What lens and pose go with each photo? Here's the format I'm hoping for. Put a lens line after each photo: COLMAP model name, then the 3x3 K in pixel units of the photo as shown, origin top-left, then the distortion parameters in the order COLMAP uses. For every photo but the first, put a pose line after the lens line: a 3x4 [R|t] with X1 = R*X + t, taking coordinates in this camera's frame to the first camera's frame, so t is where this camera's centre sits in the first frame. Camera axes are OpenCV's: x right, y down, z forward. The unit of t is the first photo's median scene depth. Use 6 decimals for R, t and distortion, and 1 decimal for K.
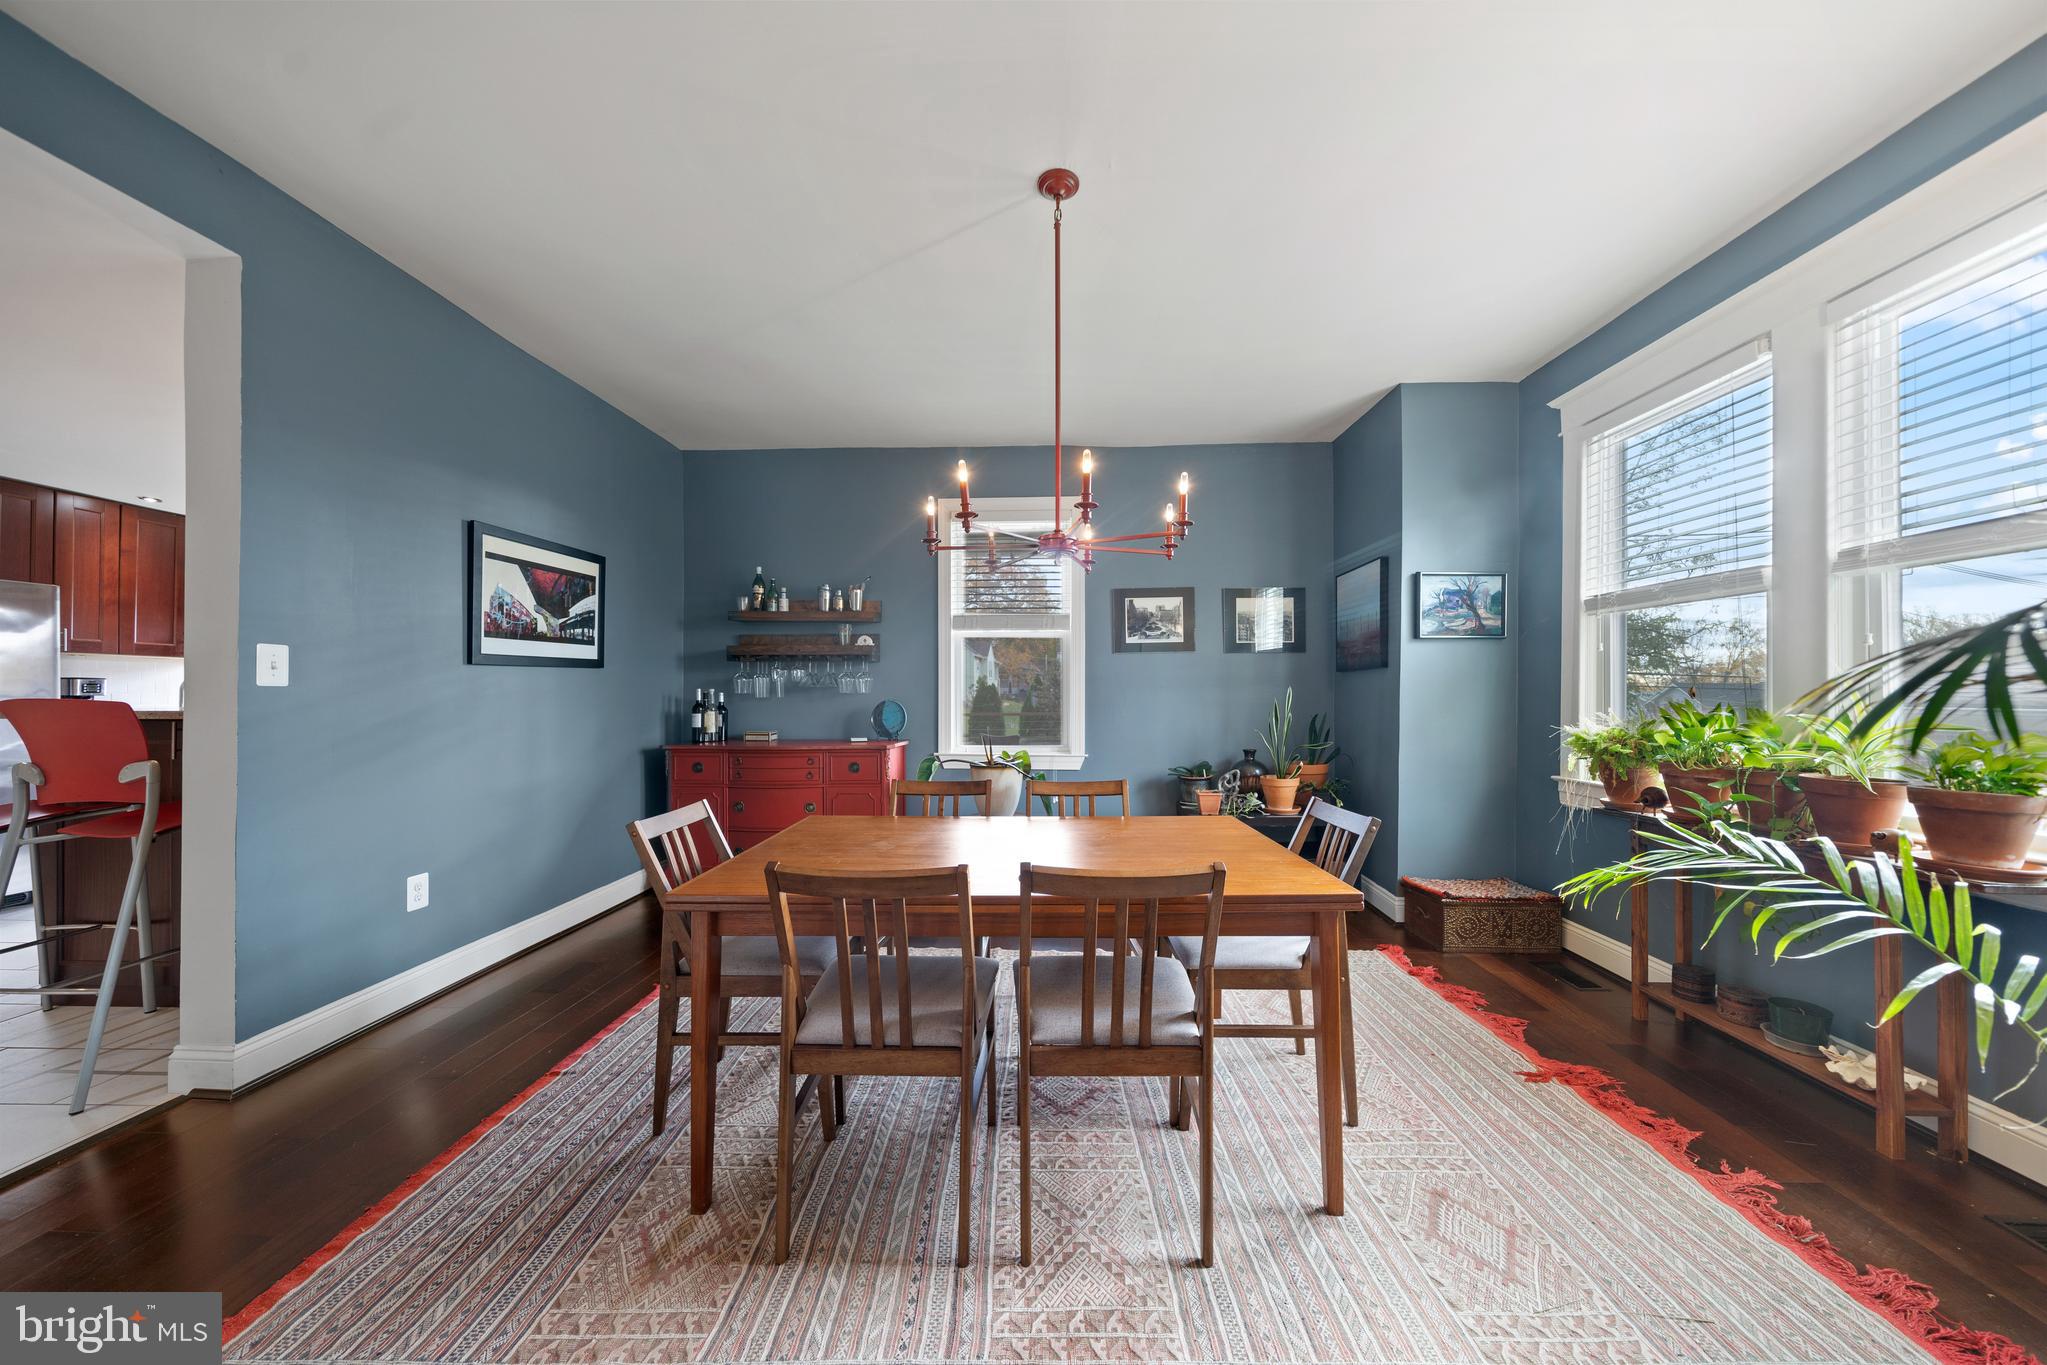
lens RADIAL K [[705.7, 0, 1029.5], [0, 705.7, 691.4], [0, 0, 1]] dist [-0.005088, 0.000342]
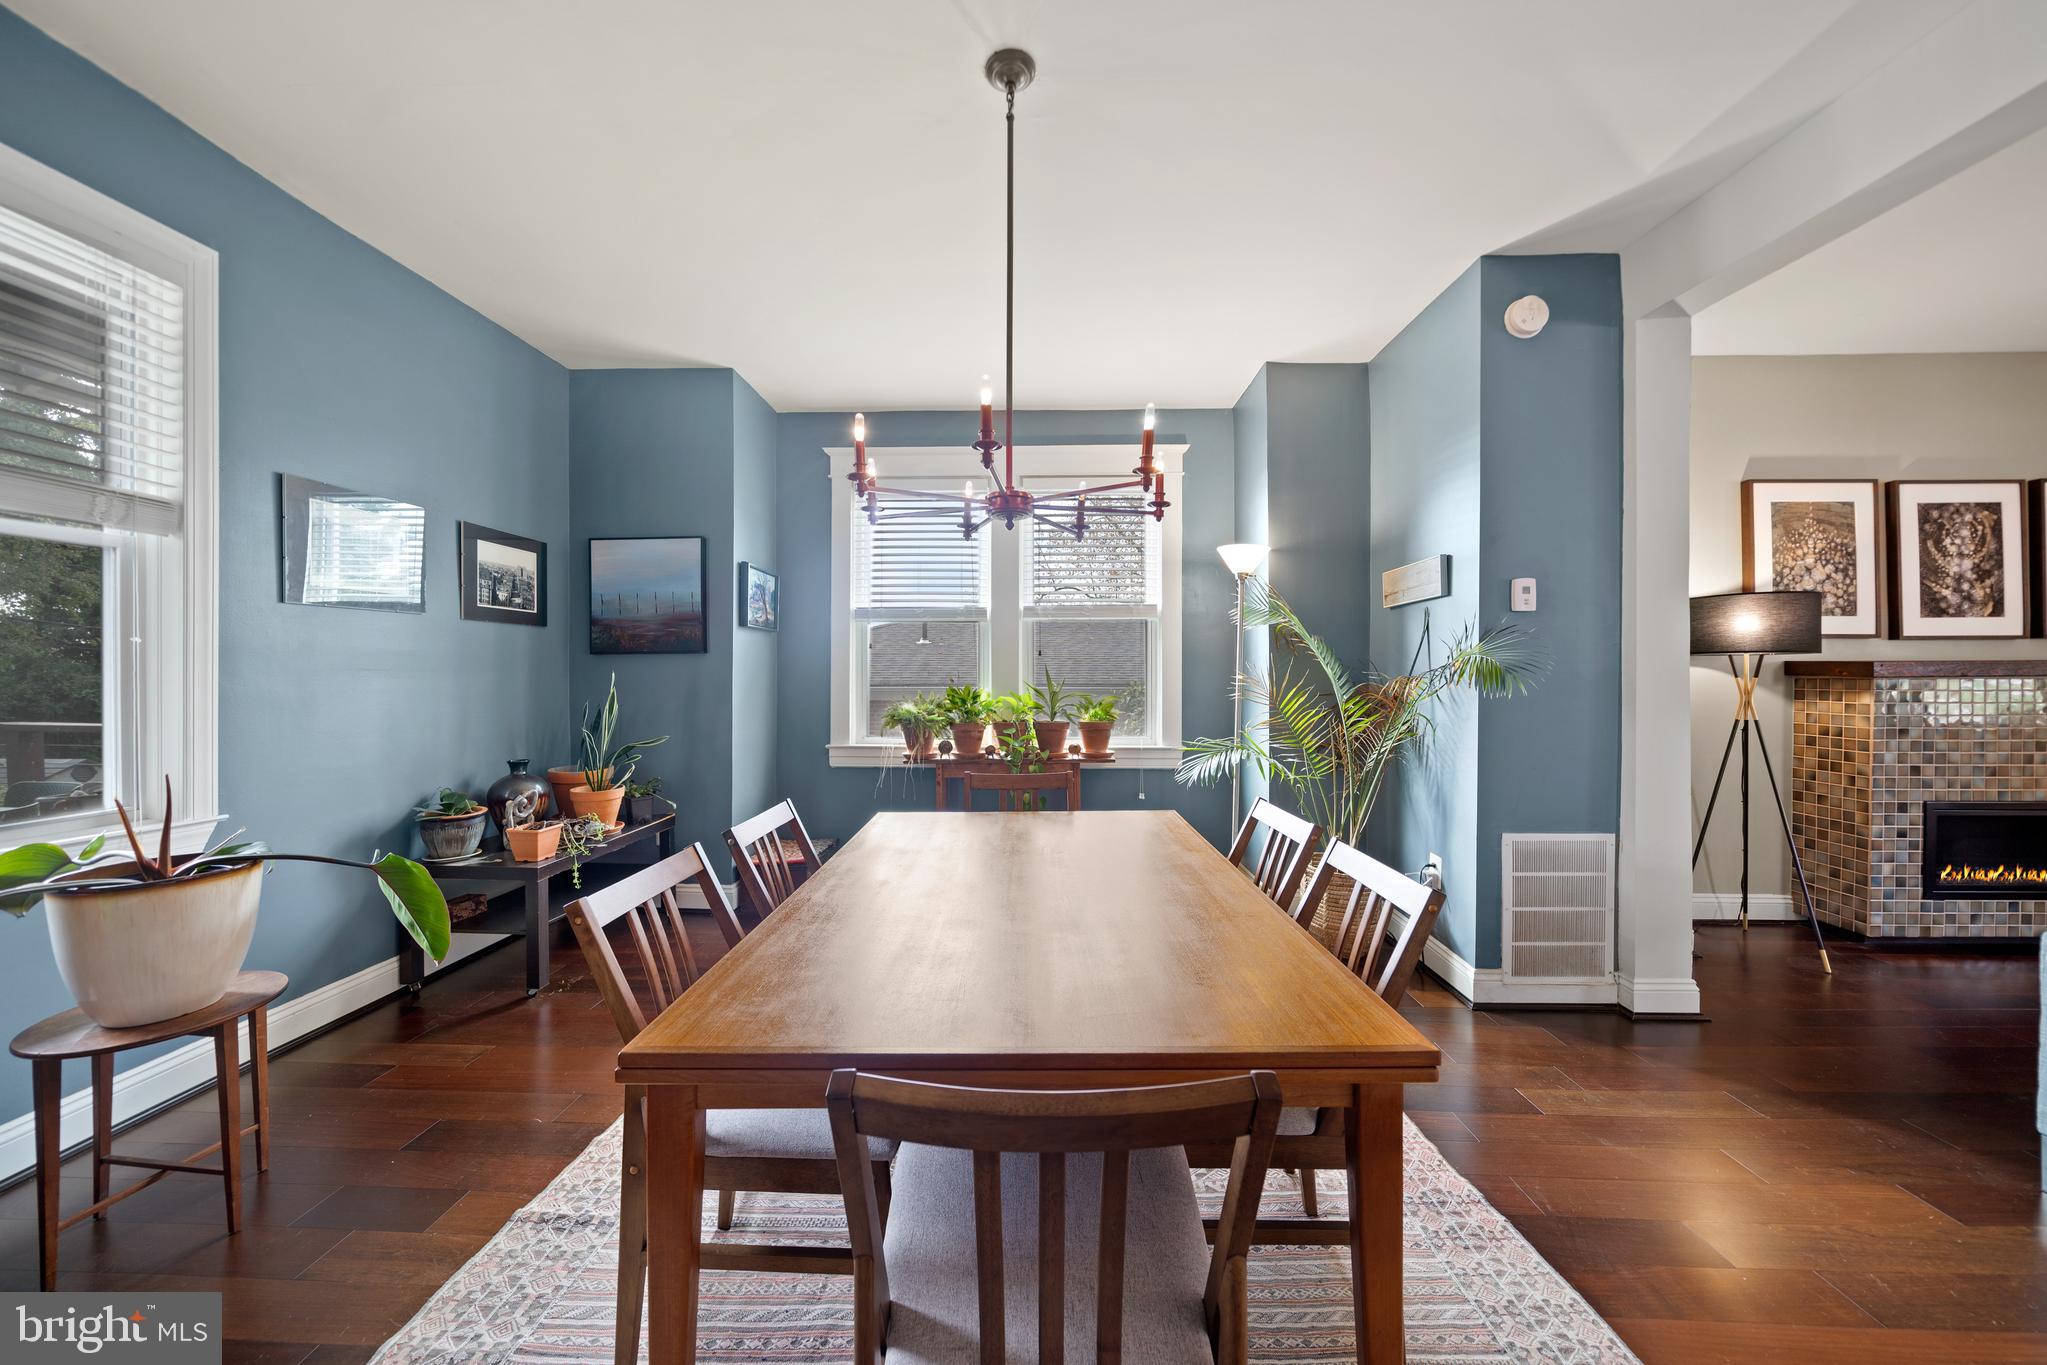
lens RADIAL K [[705.7, 0, 1030.3], [0, 705.7, 675.7], [0, 0, 1]] dist [-0.005088, 0.000342]
pose [[-0.013510, 0.001775, 0.999907, -0.546660], [-0.002972, 0.999994, -0.001815, -0.003005], [-0.999904, -0.002996, -0.013505, 0.677895]]
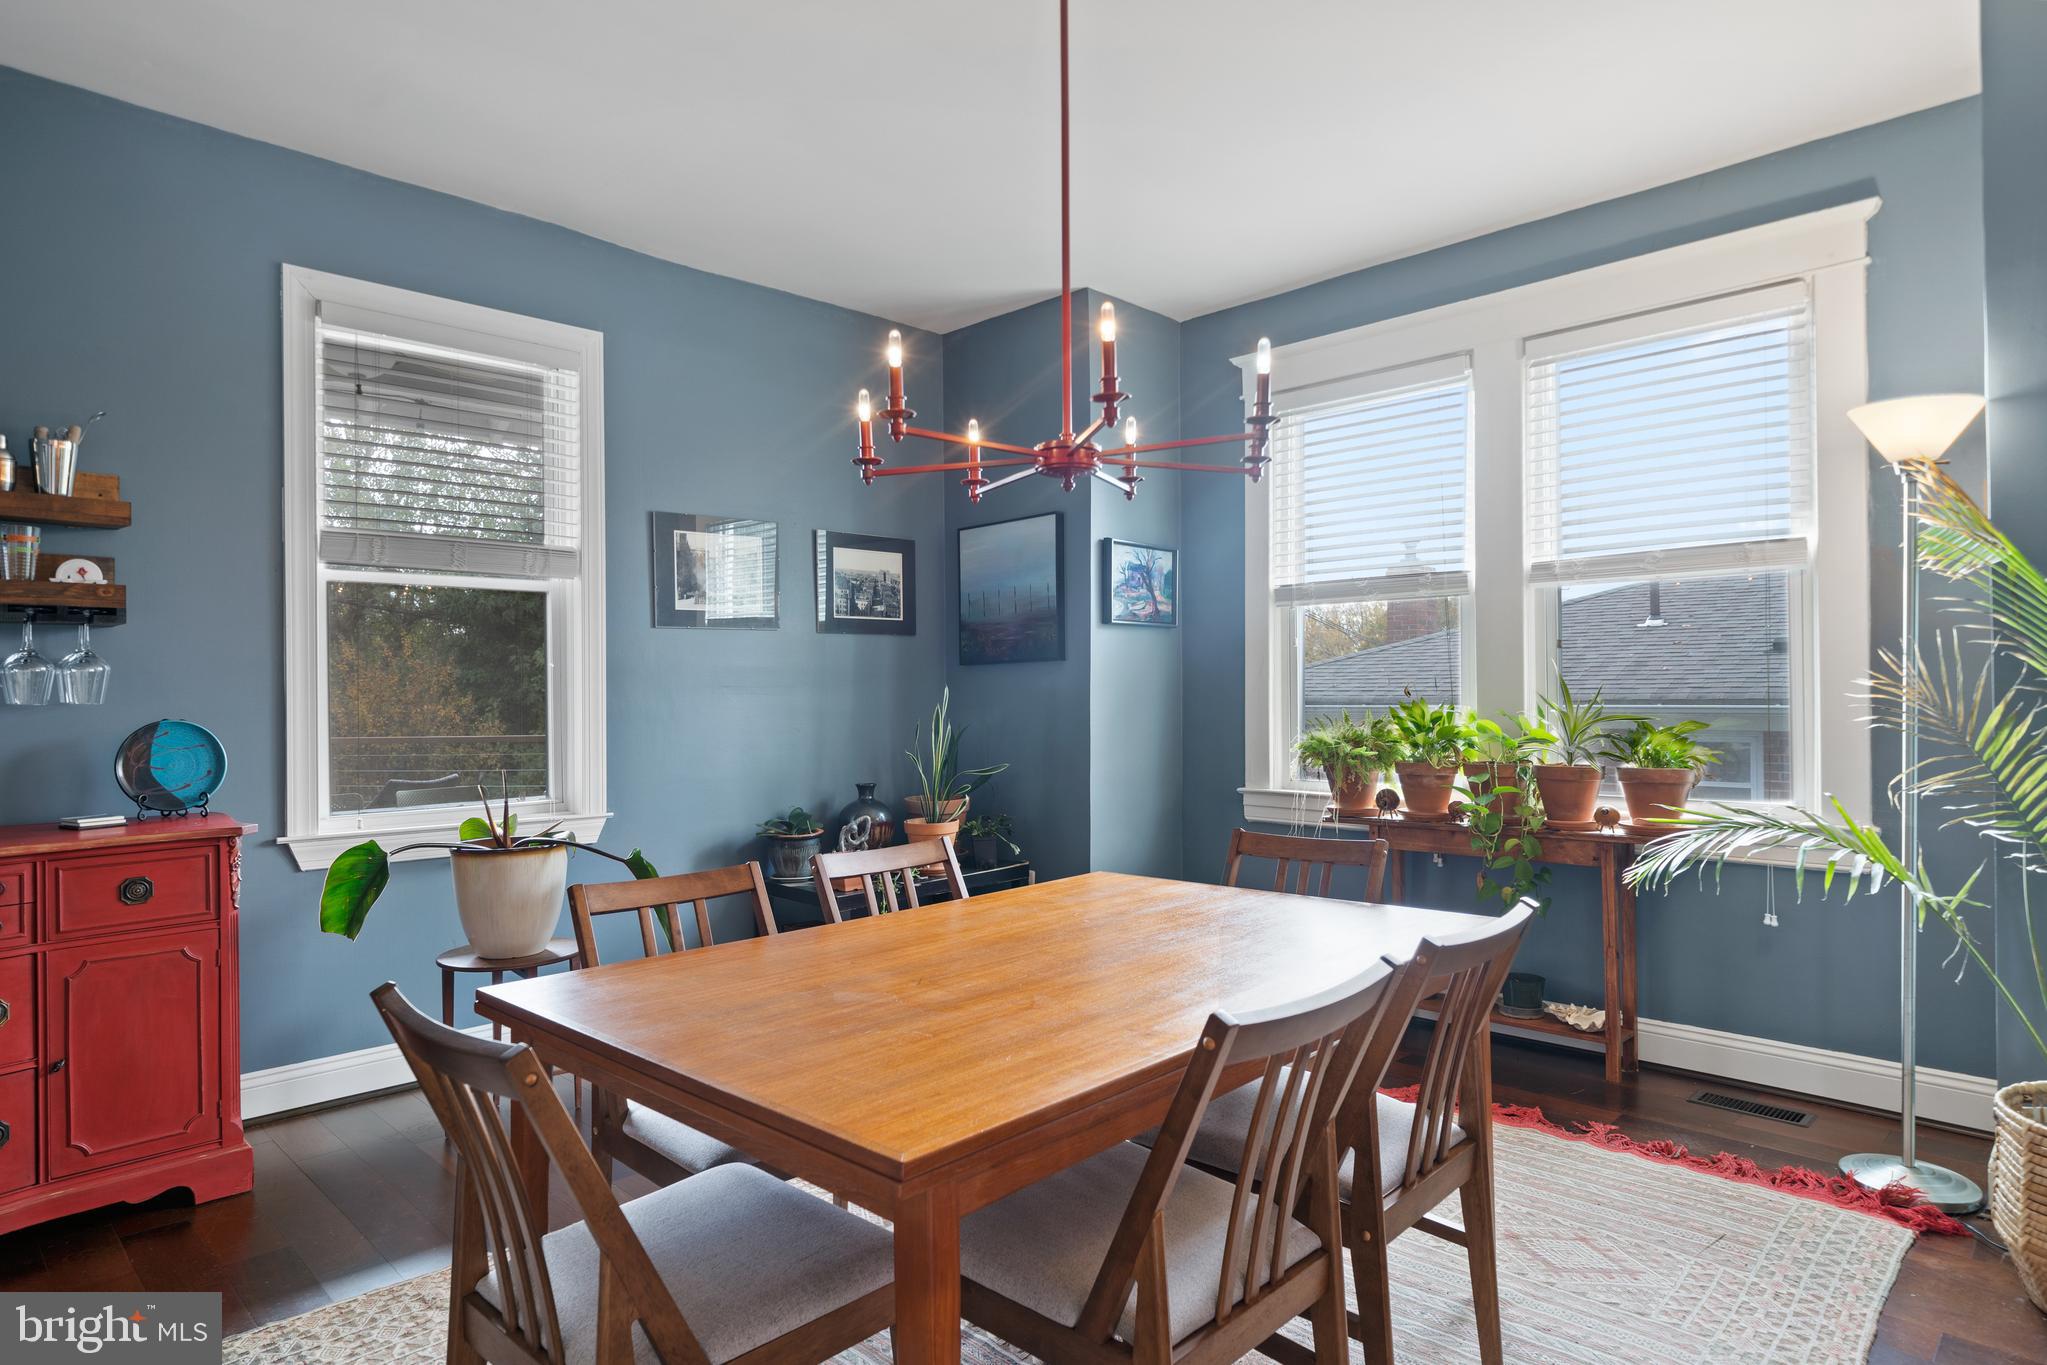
lens RADIAL K [[1161.8, 0, 1033.8], [0, 1161.8, 688.1], [0, 0, 1]] dist [0.003784, 0.000551]
pose [[0.671889, -0.002900, 0.740646, -0.510627], [0.006657, 0.999976, -0.002124, -0.002188], [-0.740622, 0.006358, 0.671892, 0.230073]]
